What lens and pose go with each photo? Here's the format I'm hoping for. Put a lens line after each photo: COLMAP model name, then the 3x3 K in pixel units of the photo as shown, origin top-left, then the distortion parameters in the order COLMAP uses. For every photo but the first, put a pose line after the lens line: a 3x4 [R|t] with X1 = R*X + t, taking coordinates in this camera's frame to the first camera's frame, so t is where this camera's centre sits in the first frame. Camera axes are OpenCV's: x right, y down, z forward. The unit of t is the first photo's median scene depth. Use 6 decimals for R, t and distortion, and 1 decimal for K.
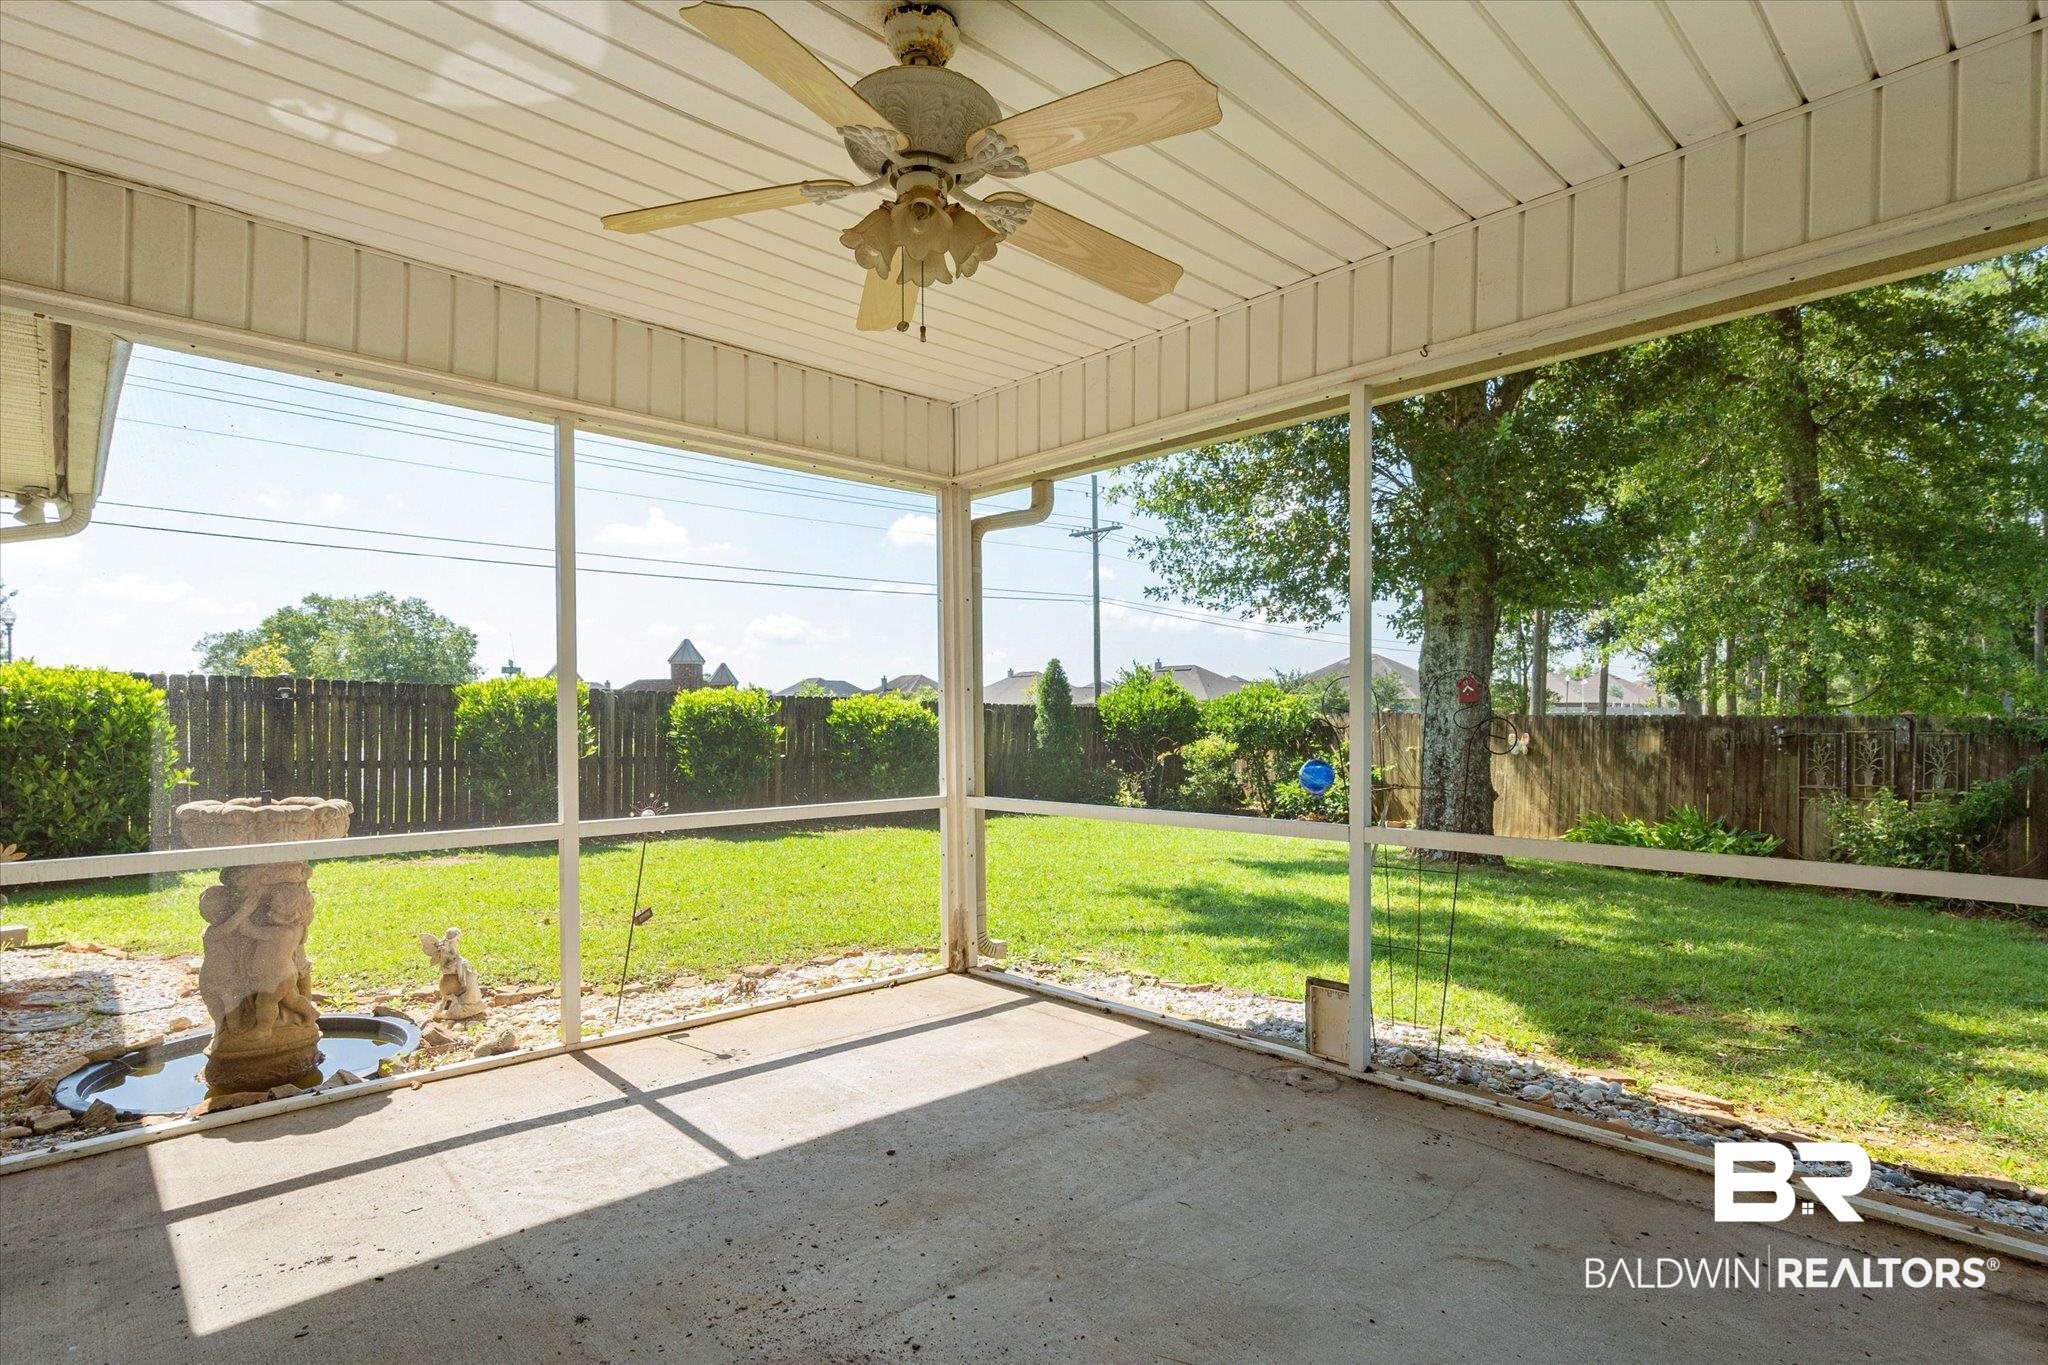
lens RADIAL K [[1017.9, 0, 1029.6], [0, 1017.9, 695.2], [0, 0, 1]] dist [0.000703, -0.000071]
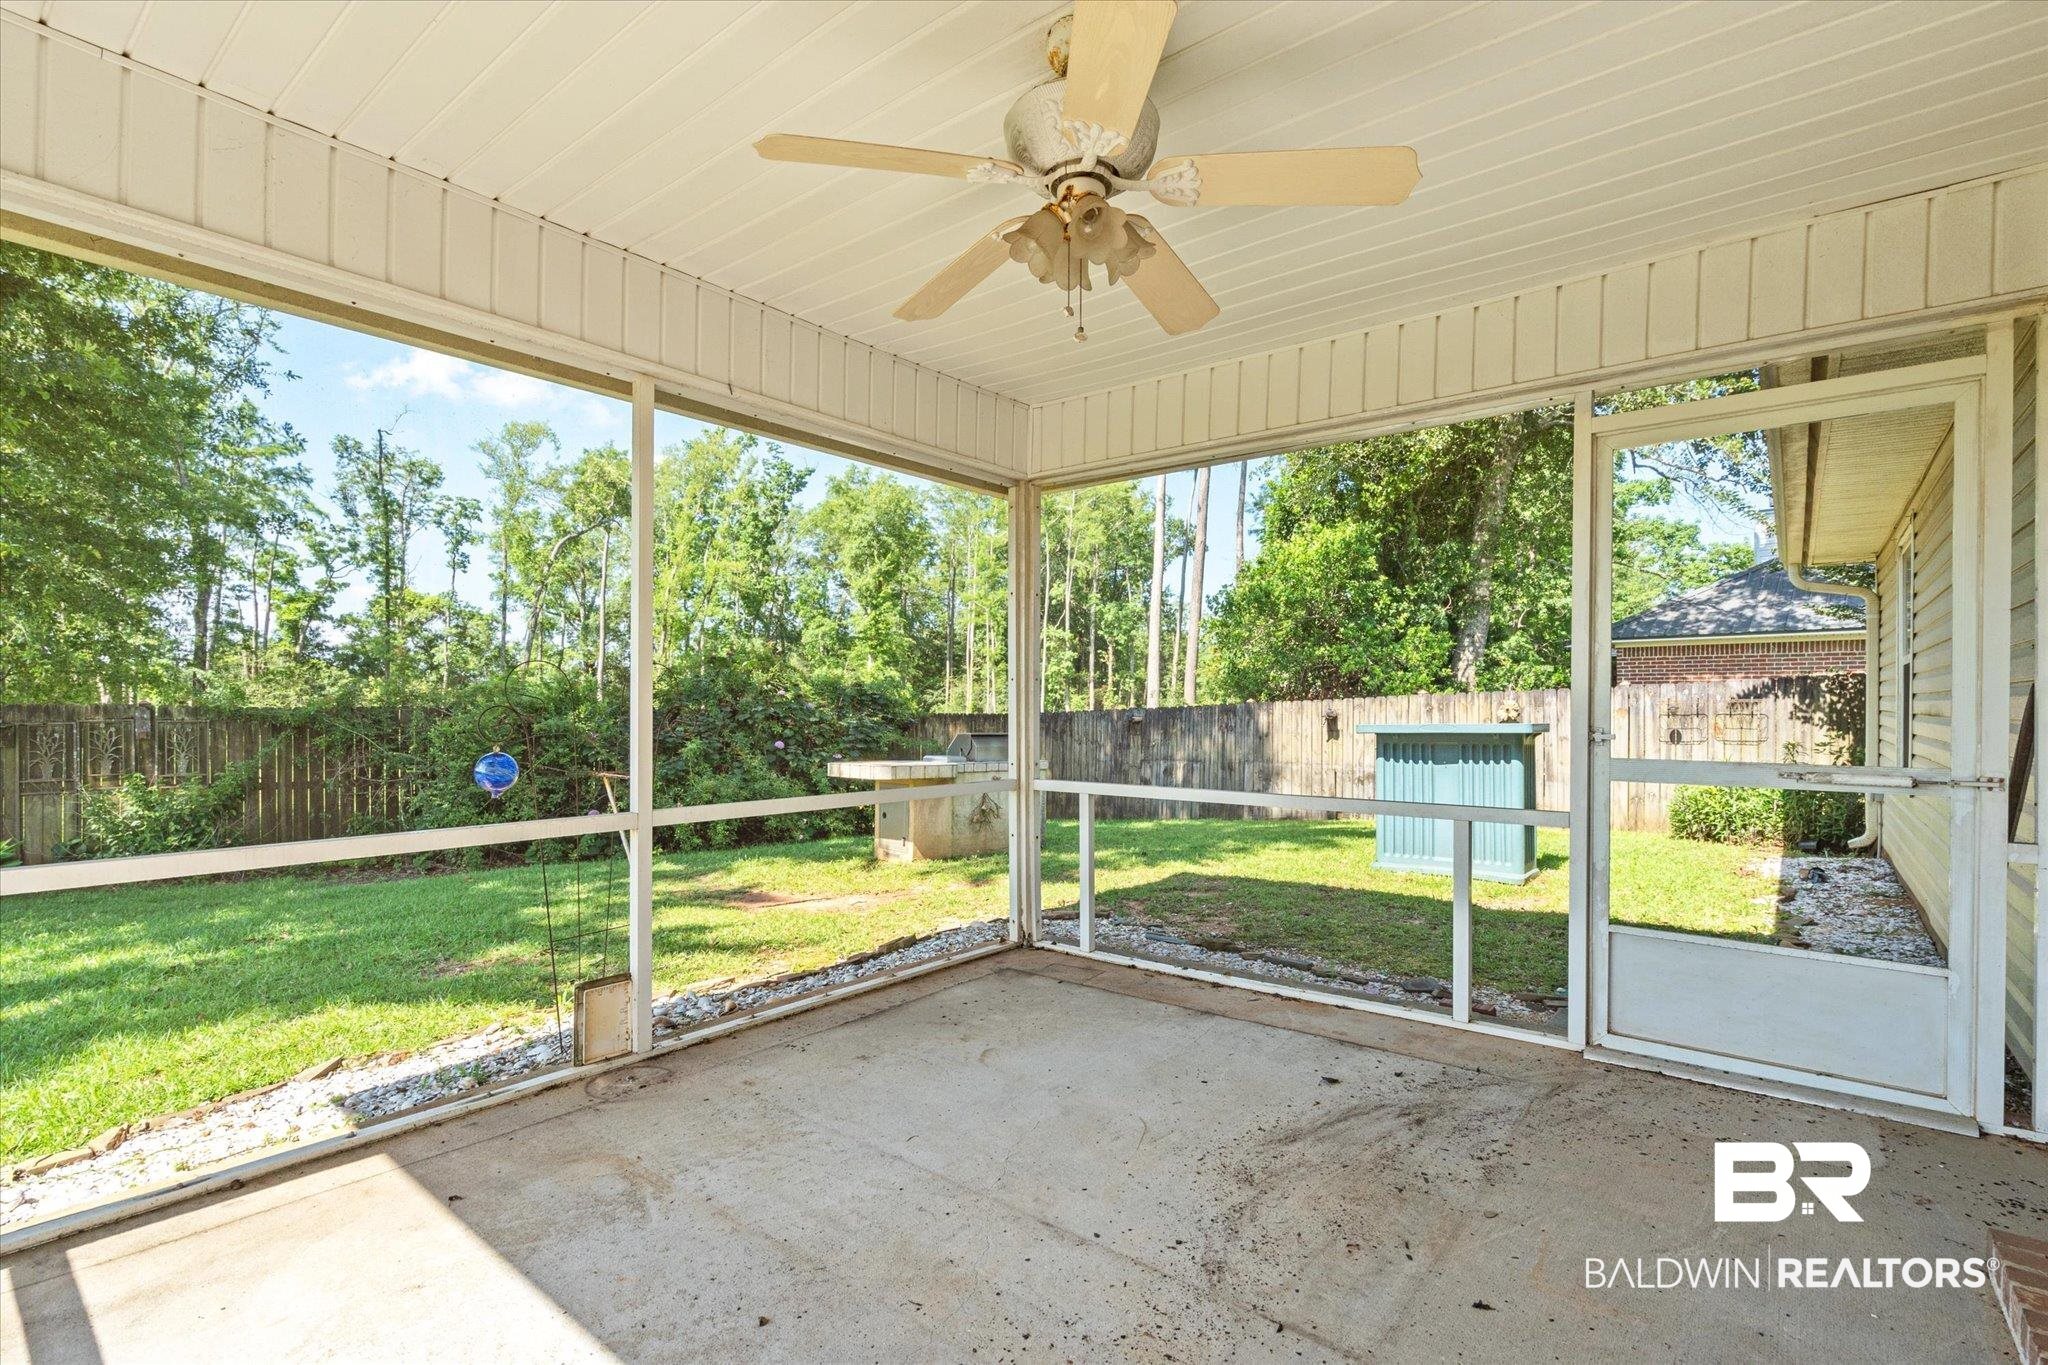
lens RADIAL K [[947.1, 0, 1021.1], [0, 947.1, 690.6], [0, 0, 1]] dist [0.000712, 0.000523]
pose [[-0.113592, 0.020534, 0.993315, -0.626798], [-0.024707, 0.999419, -0.023486, 0.020468], [-0.993220, -0.027210, -0.113019, 0.699492]]
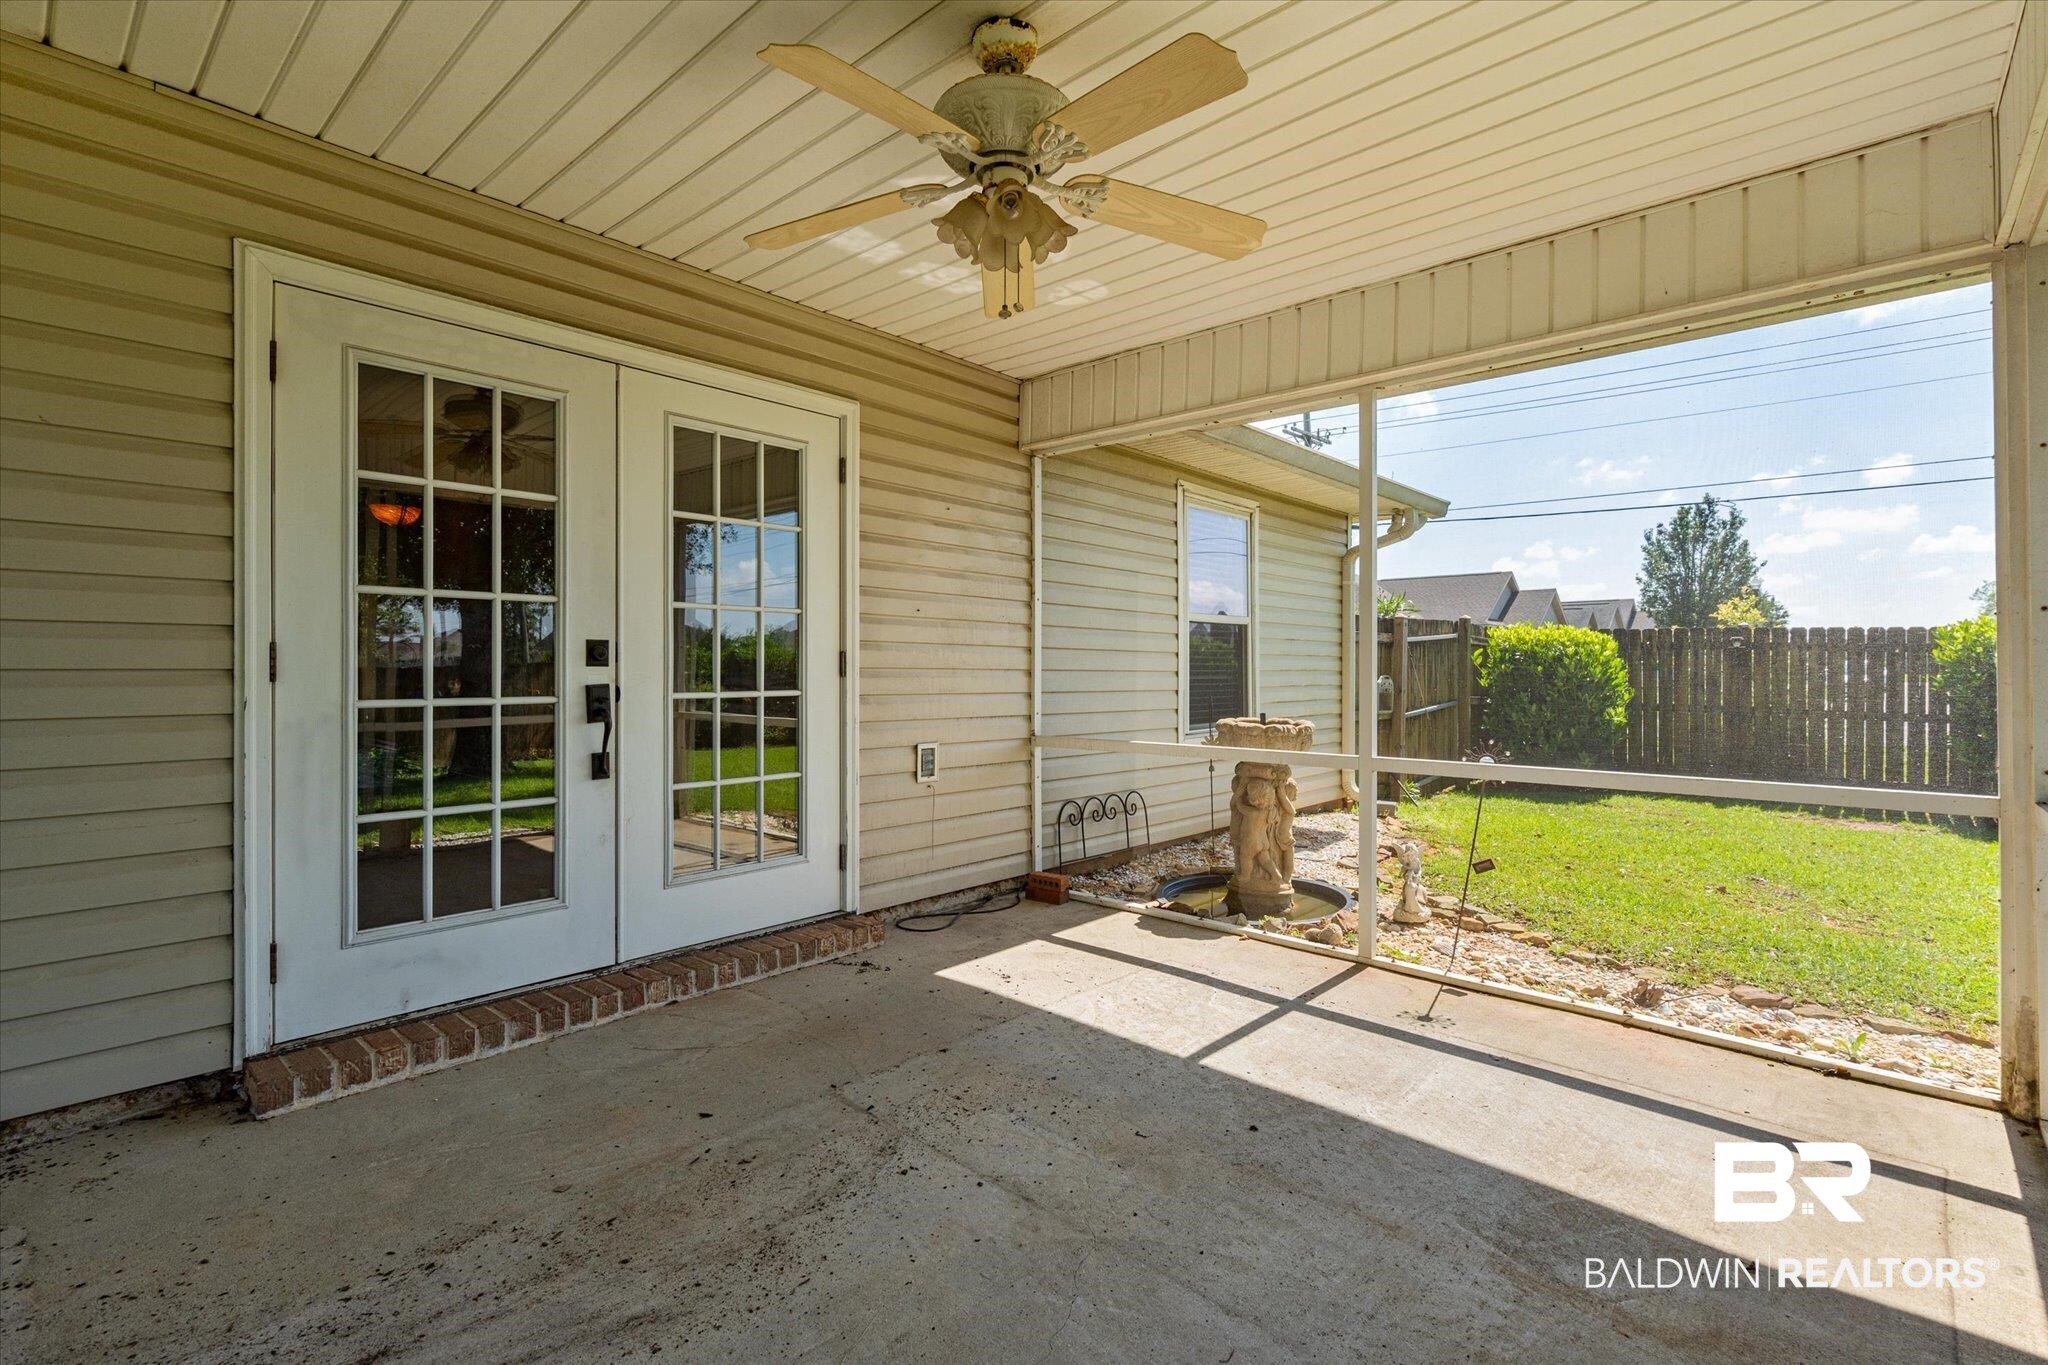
lens RADIAL K [[939.1, 0, 1024.0], [0, 939.1, 682.5], [0, 0, 1]] dist [-0.000205, 0.000087]
pose [[0.066523, 0.018080, -0.997621, 0.532191], [0.019113, 0.999629, 0.019391, 0.019725], [0.997602, -0.020357, 0.066153, 0.572848]]
